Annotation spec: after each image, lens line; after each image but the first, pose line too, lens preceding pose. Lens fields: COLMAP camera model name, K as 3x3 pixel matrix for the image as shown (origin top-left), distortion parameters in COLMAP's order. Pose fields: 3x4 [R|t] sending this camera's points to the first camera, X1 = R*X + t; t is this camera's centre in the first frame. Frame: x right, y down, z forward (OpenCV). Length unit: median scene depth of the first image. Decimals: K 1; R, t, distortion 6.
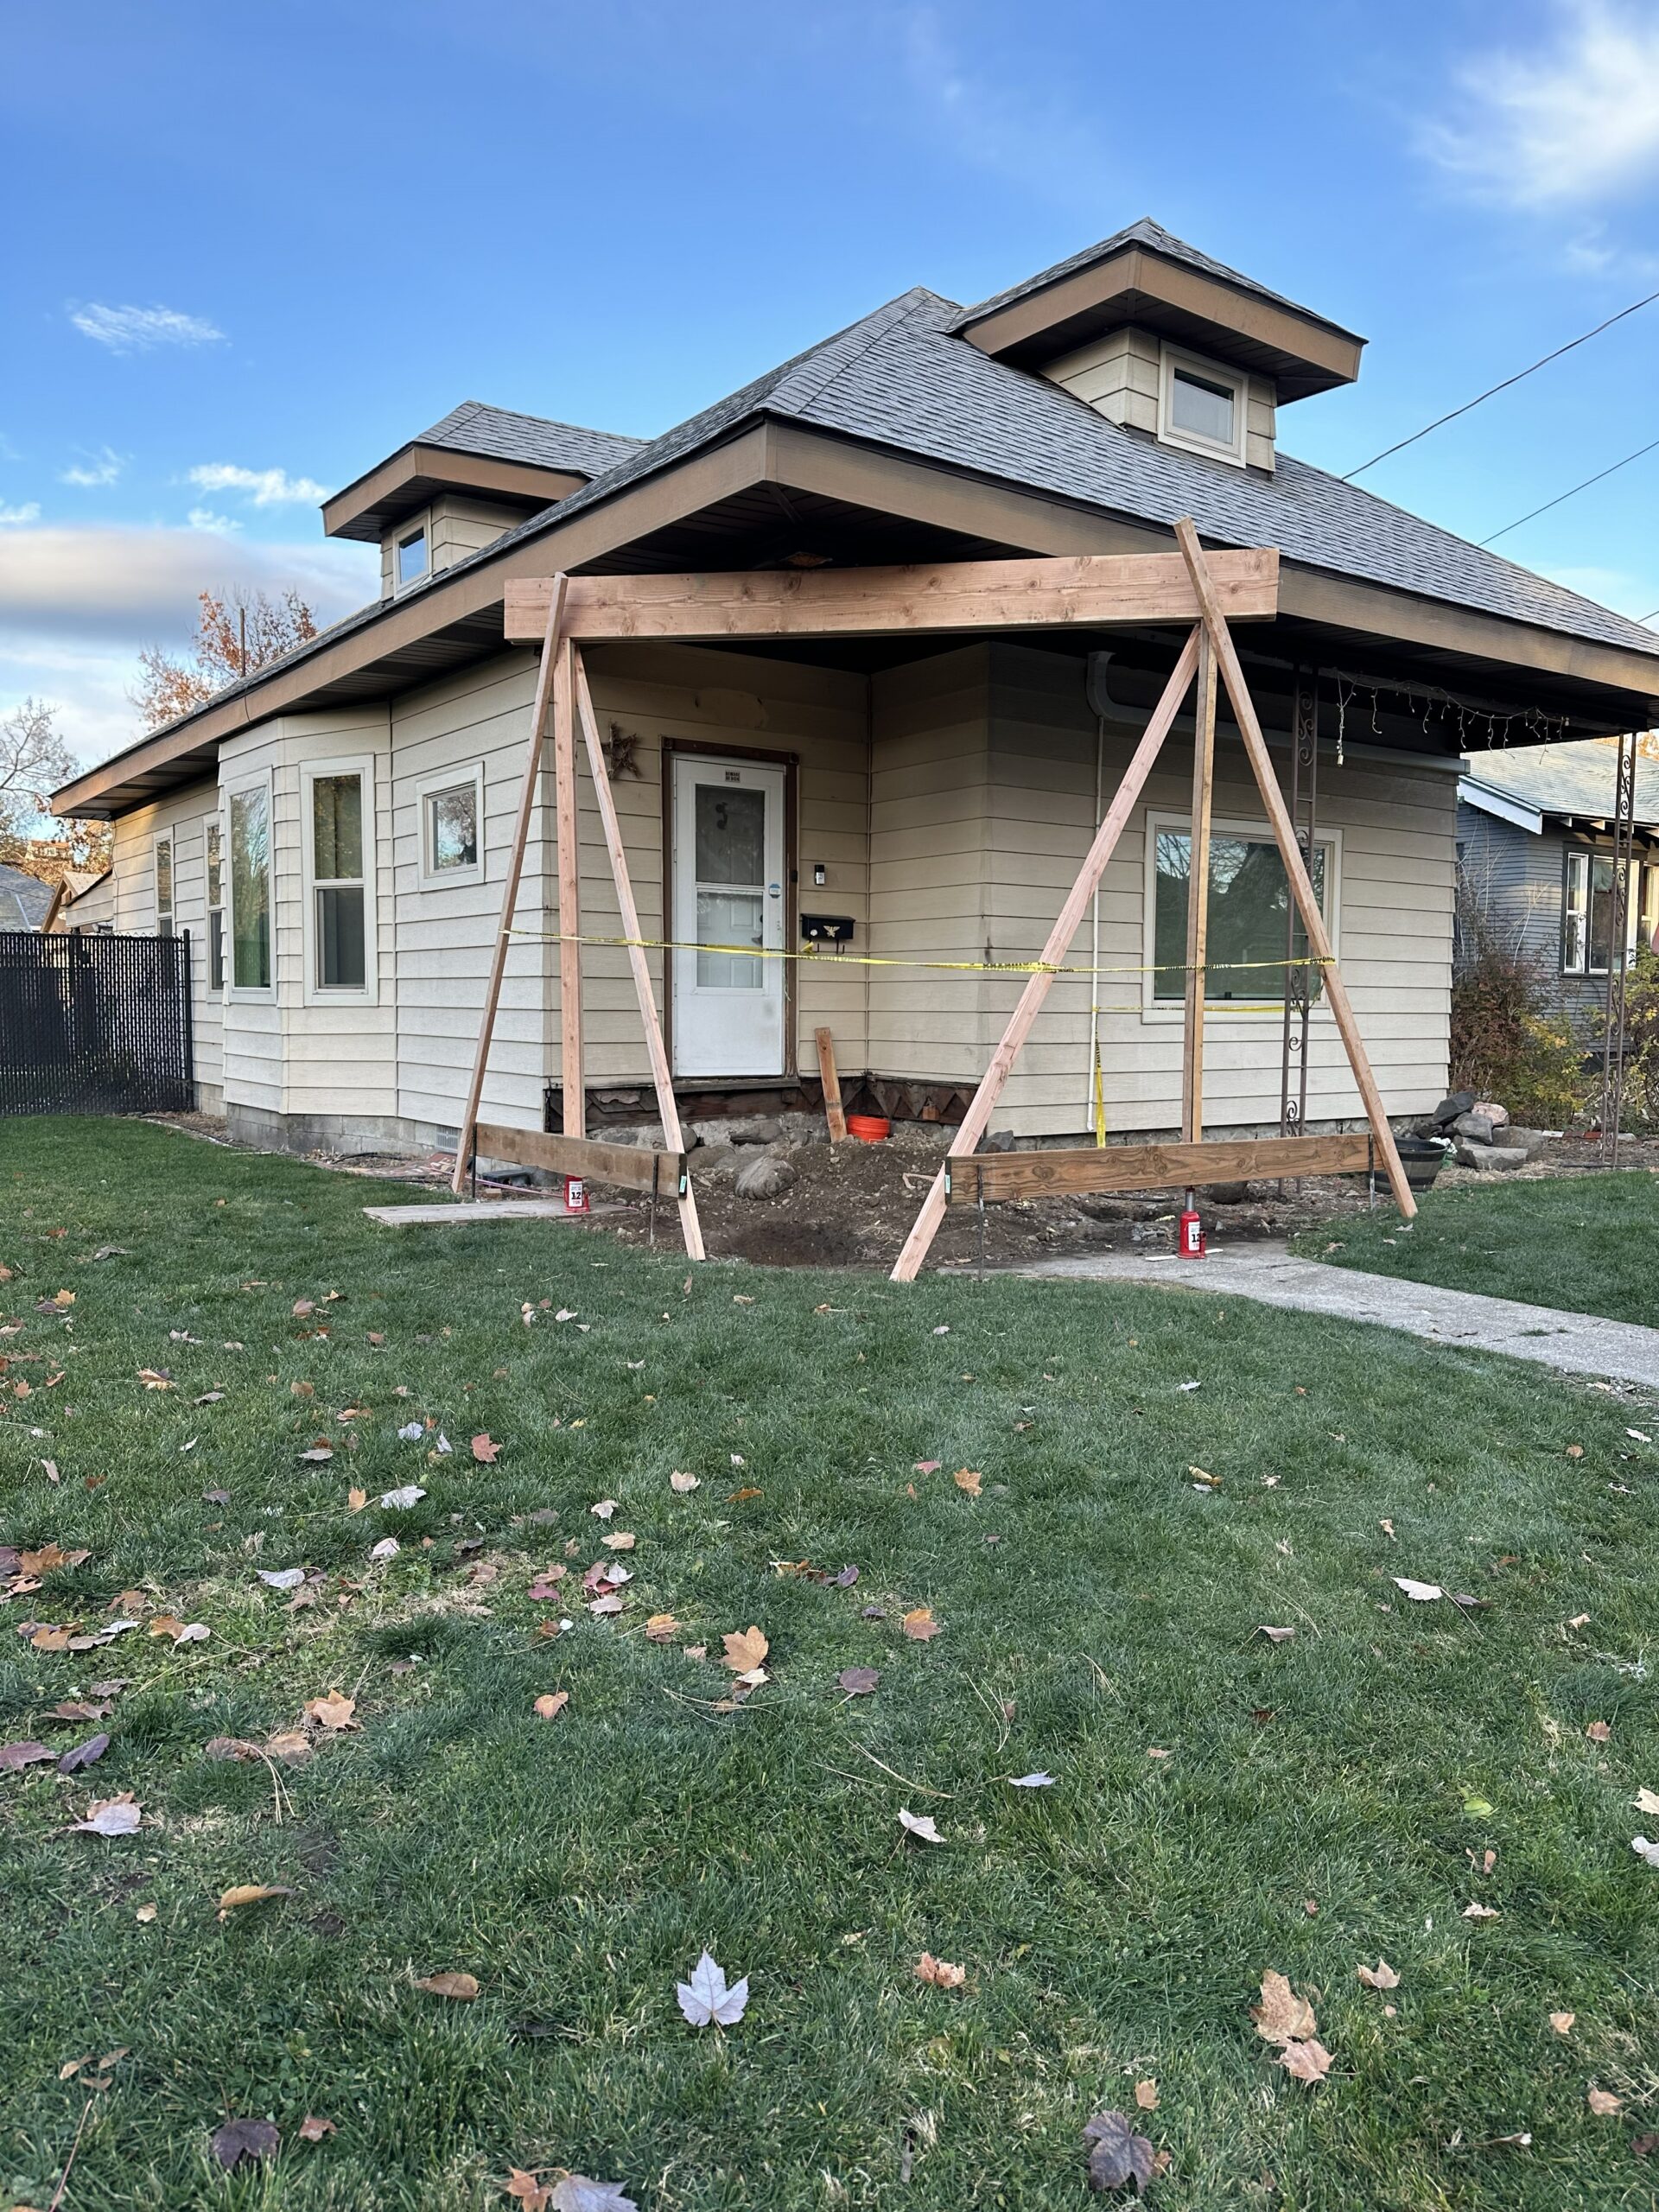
lens RADIAL K [[1548.6, 0, 838.1], [0, 1548.6, 1114.1], [0, 0, 1]] dist [0.083934, -0.072994]
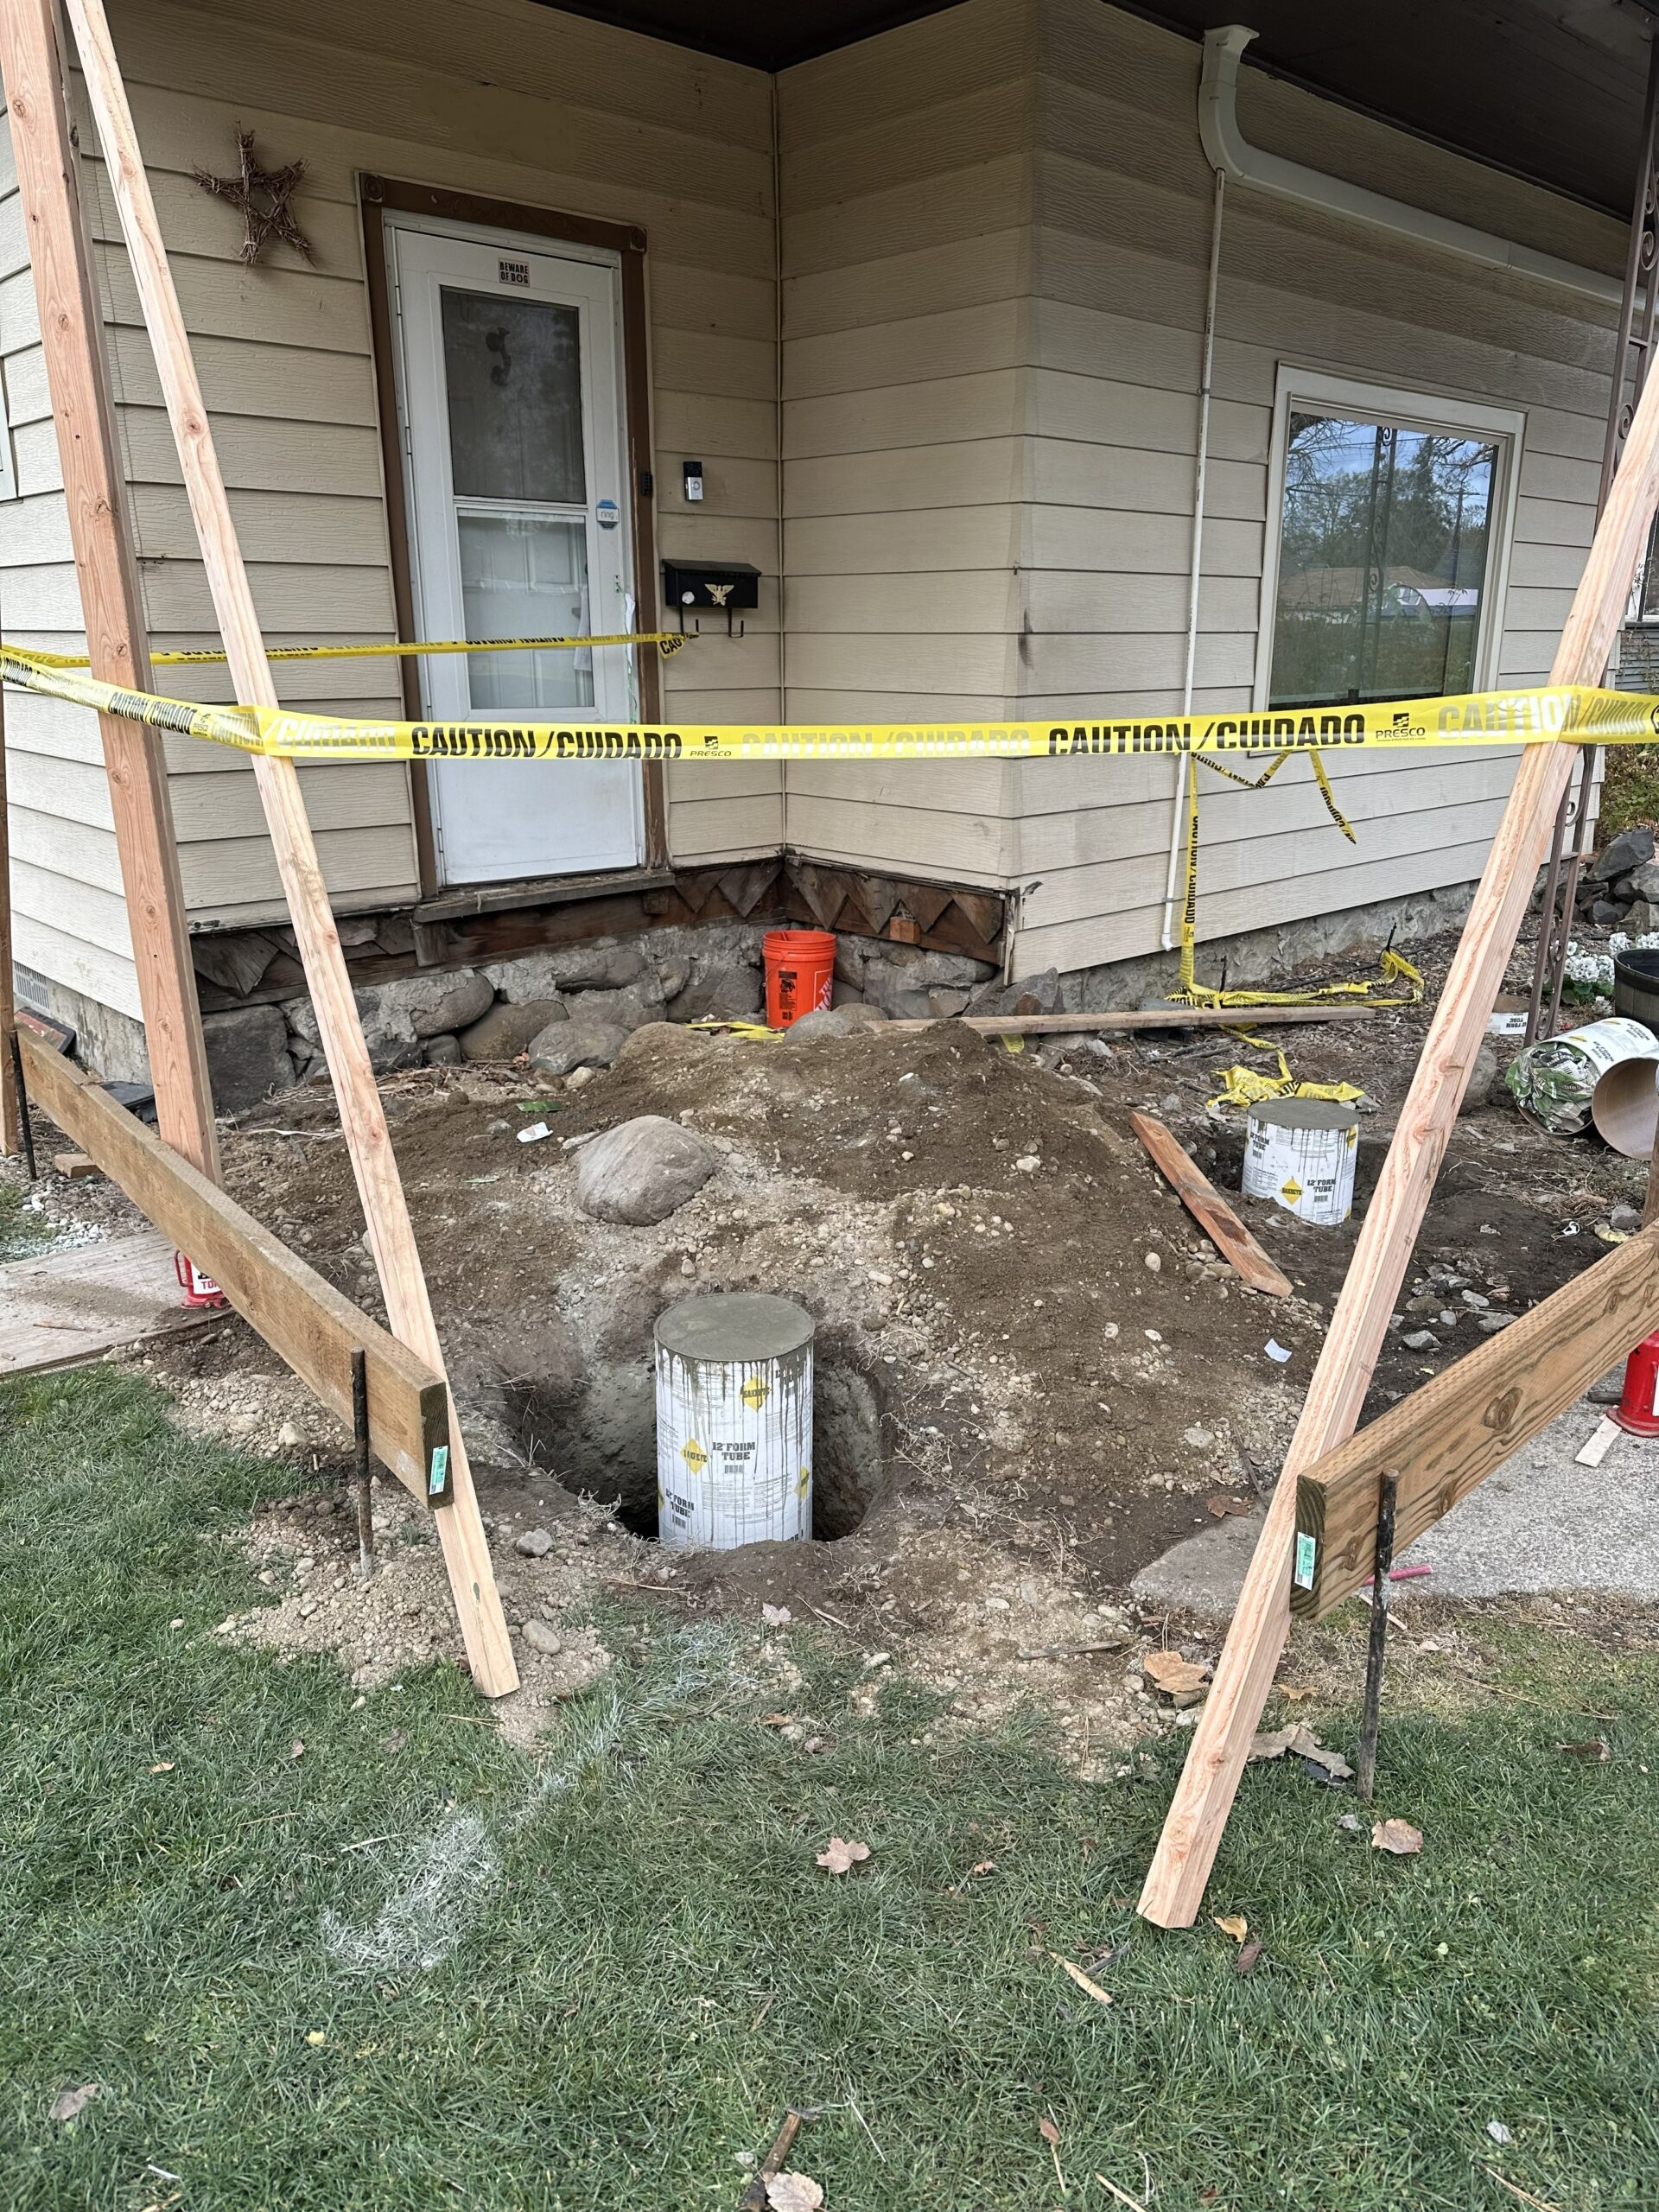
lens RADIAL K [[1566.4, 0, 861.8], [0, 1566.4, 1147.0], [0, 0, 1]] dist [0.079389, -0.150481]
pose [[0.992108, -0.043578, 0.117568, -0.028649], [0.013269, 0.968885, 0.247155, -0.067296], [-0.124681, -0.243644, 0.961817, 0.419369]]
